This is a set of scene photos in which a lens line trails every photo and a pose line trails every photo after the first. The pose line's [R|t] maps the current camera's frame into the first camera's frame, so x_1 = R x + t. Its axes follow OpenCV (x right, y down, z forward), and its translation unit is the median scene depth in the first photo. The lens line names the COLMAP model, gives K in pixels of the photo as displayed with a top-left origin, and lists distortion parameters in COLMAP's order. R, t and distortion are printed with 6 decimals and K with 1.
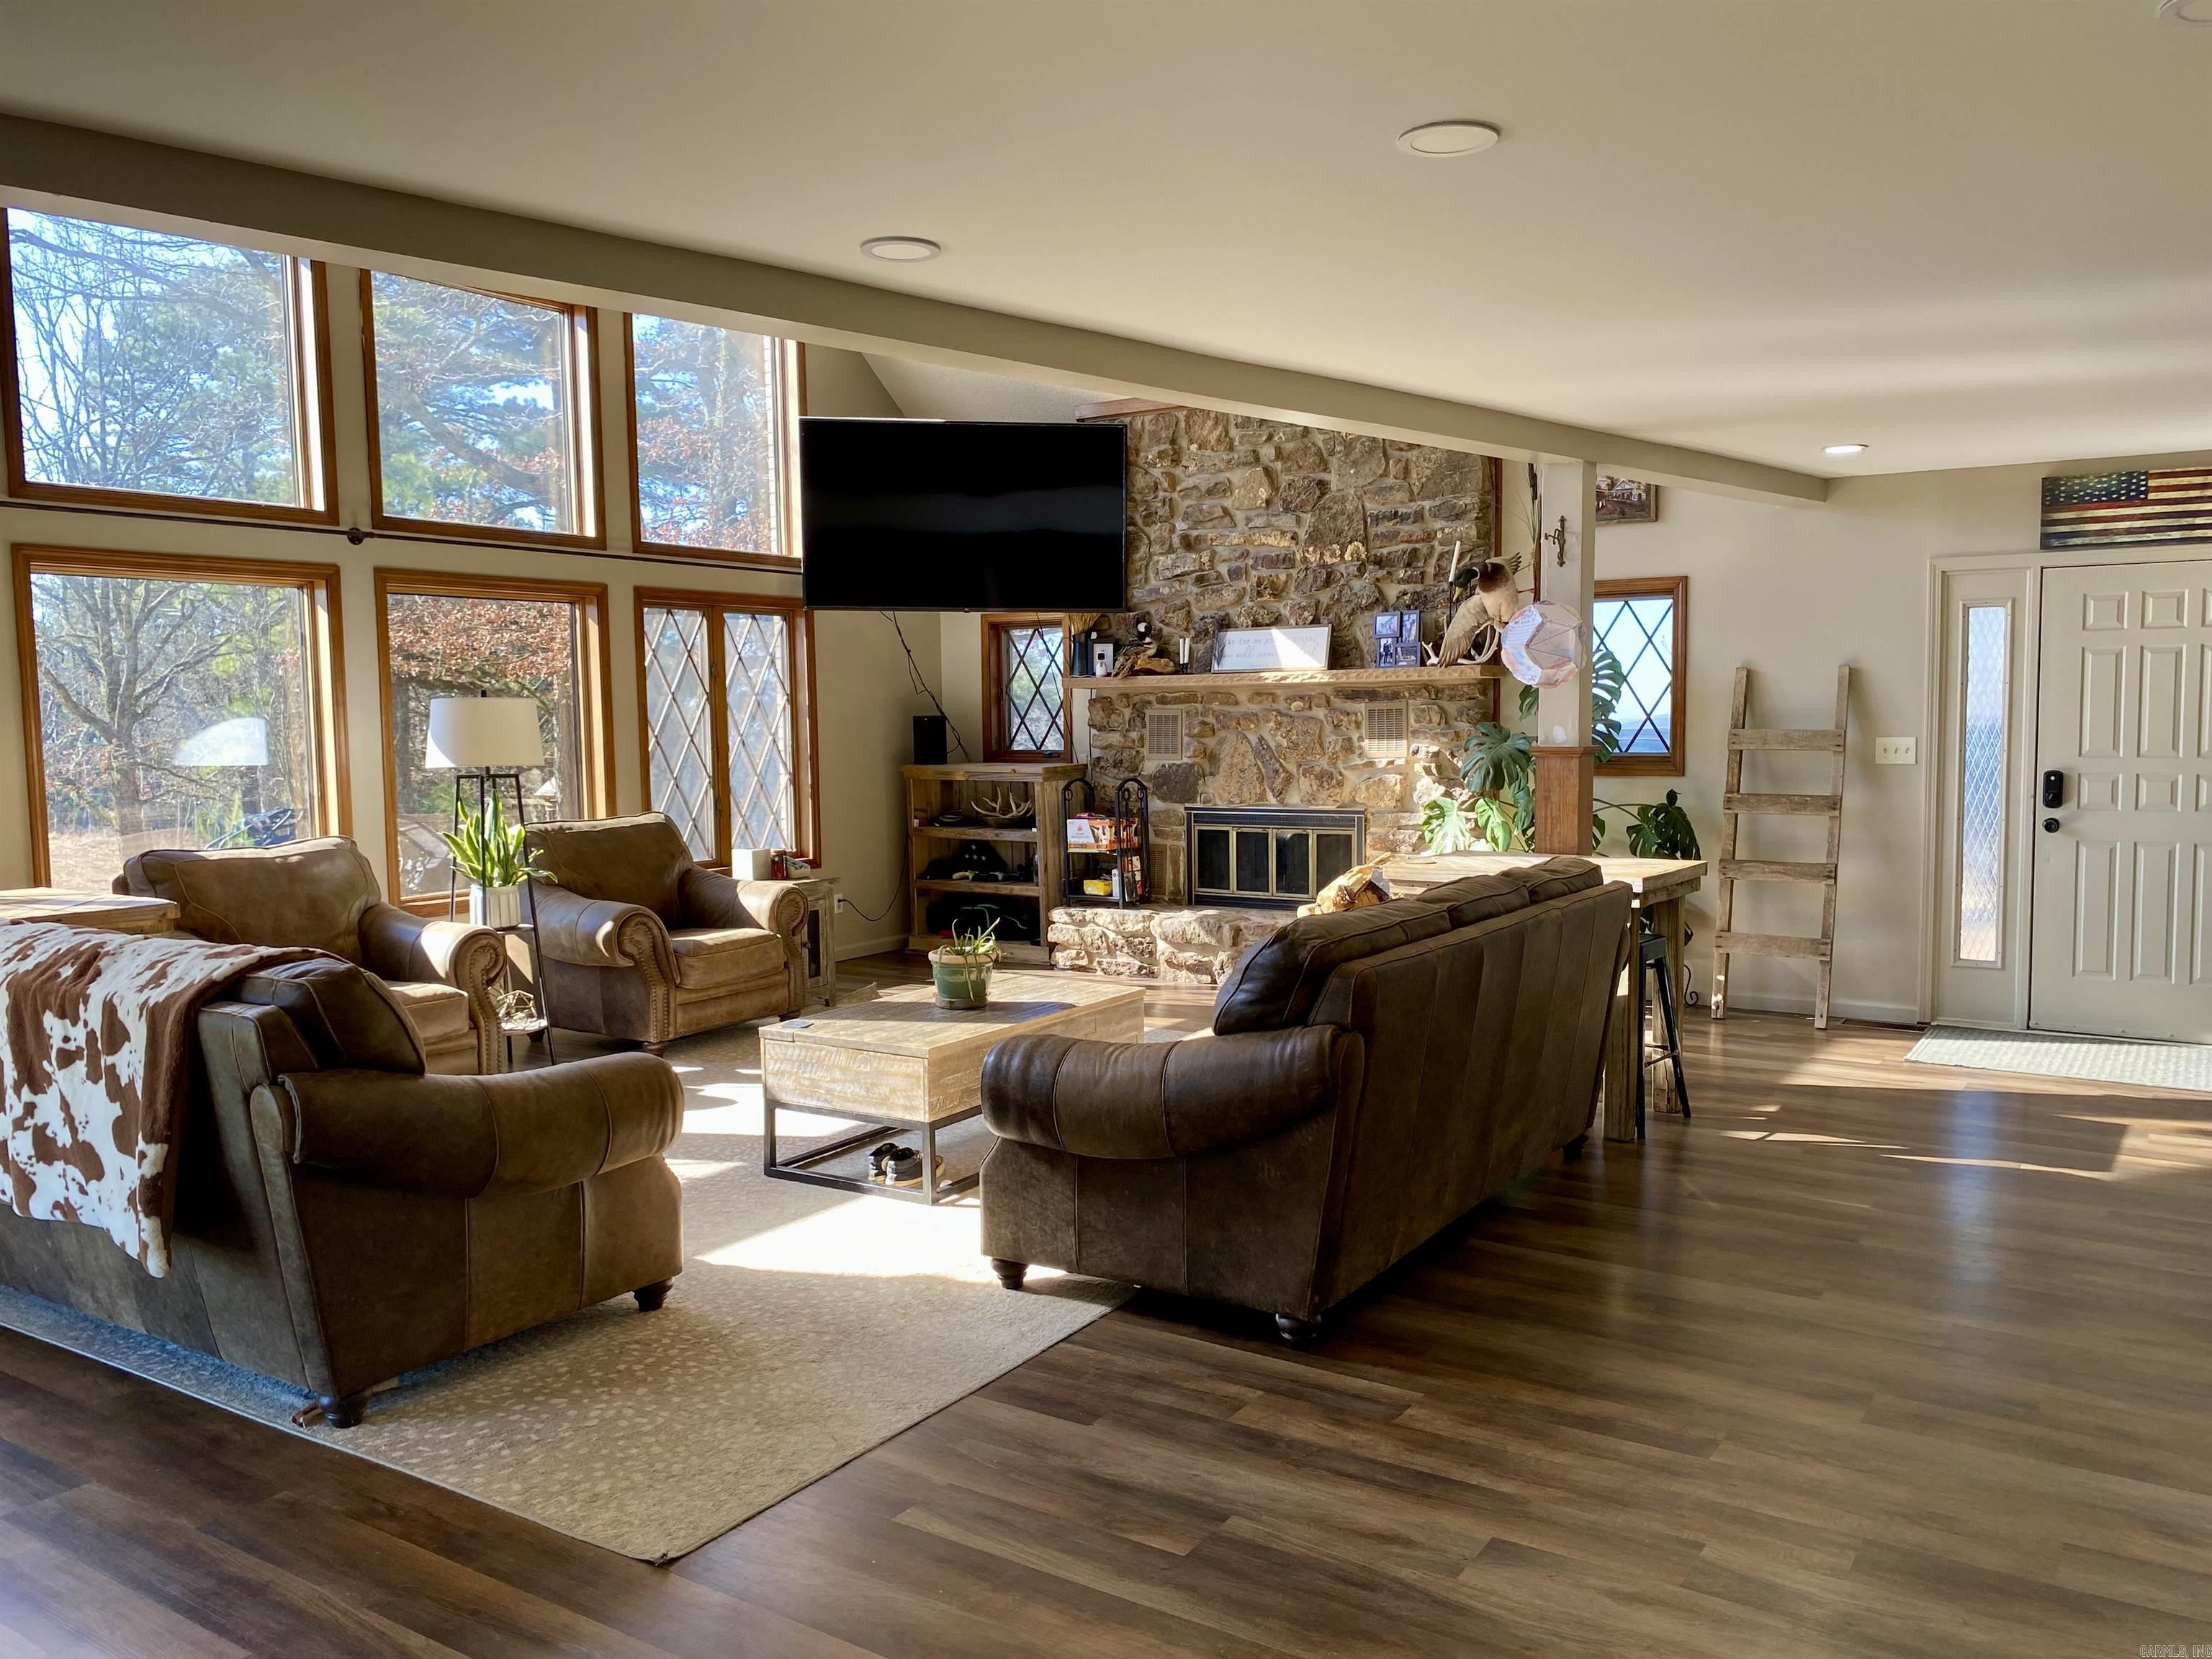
lens RADIAL K [[1696.3, 0, 1139.6], [0, 1696.3, 873.3], [0, 0, 1]] dist [0.016360, -0.029514]
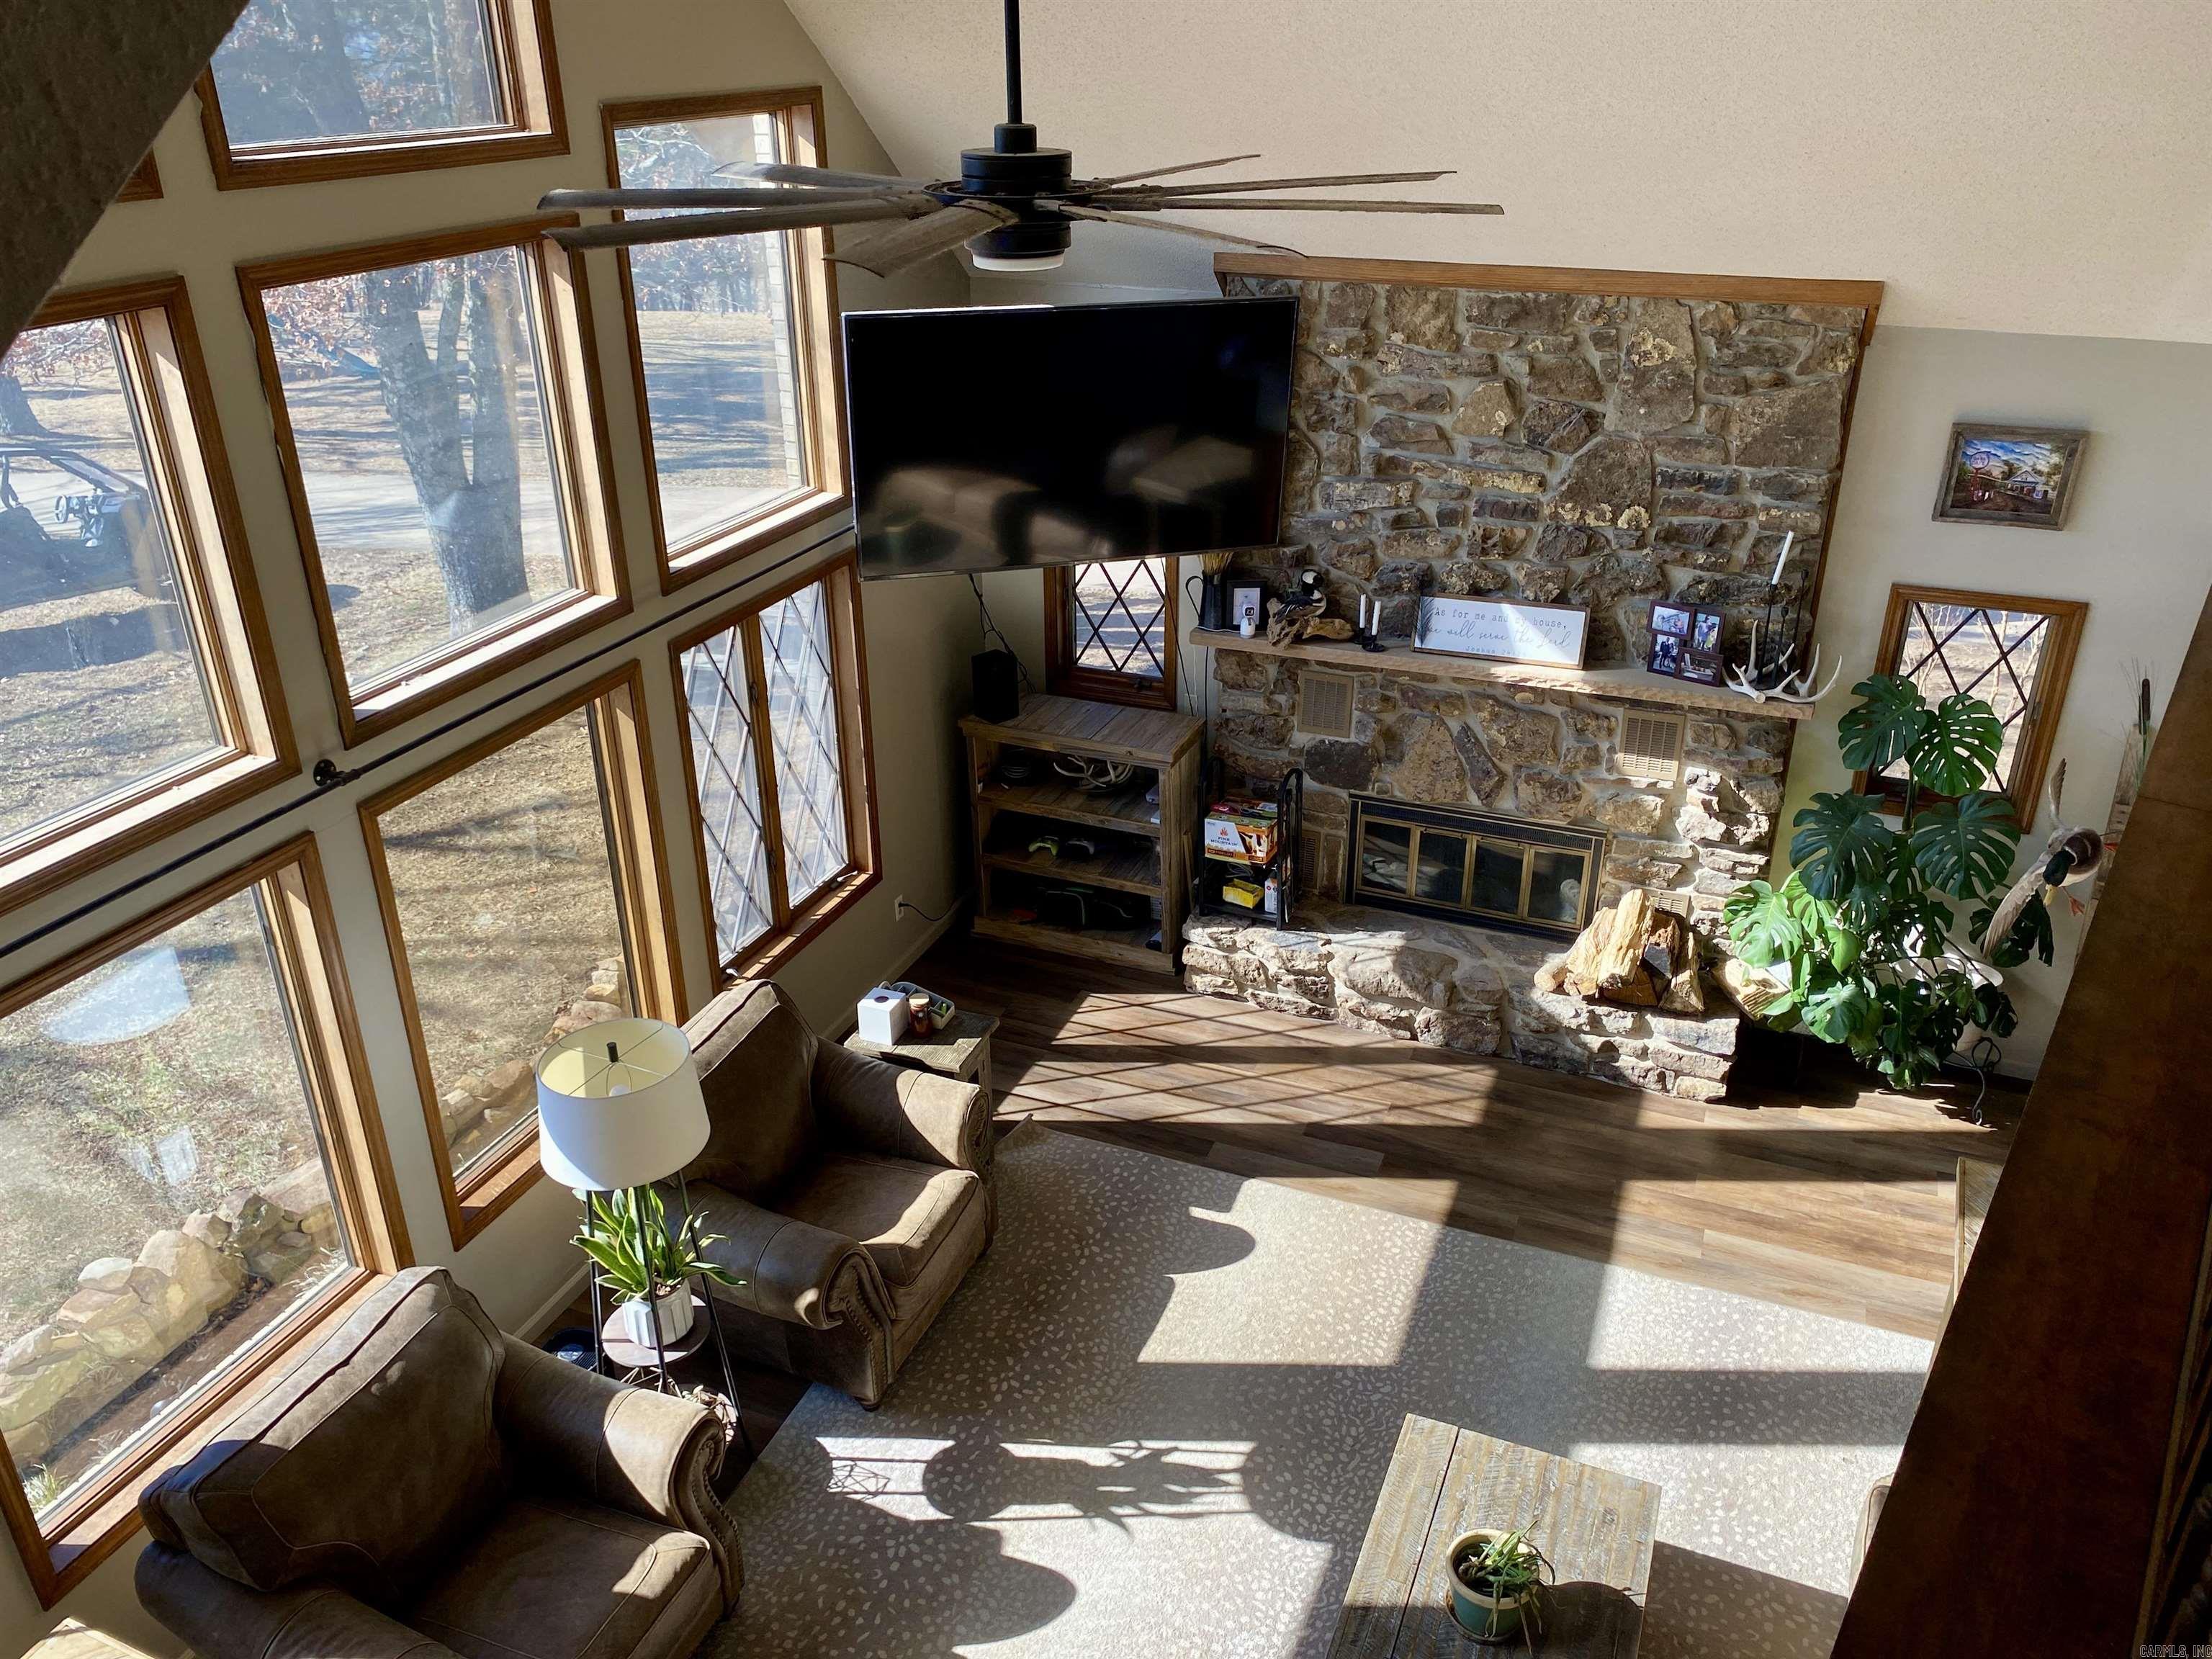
lens RADIAL K [[1696.3, 0, 1104.5], [0, 1696.3, 830.1], [0, 0, 1]] dist [0.016360, -0.029514]
pose [[0.982030, -0.075885, 0.172797, -0.233292], [0.010807, 0.936707, 0.349947, -0.313318], [-0.188416, -0.341791, 0.920695, 0.295597]]
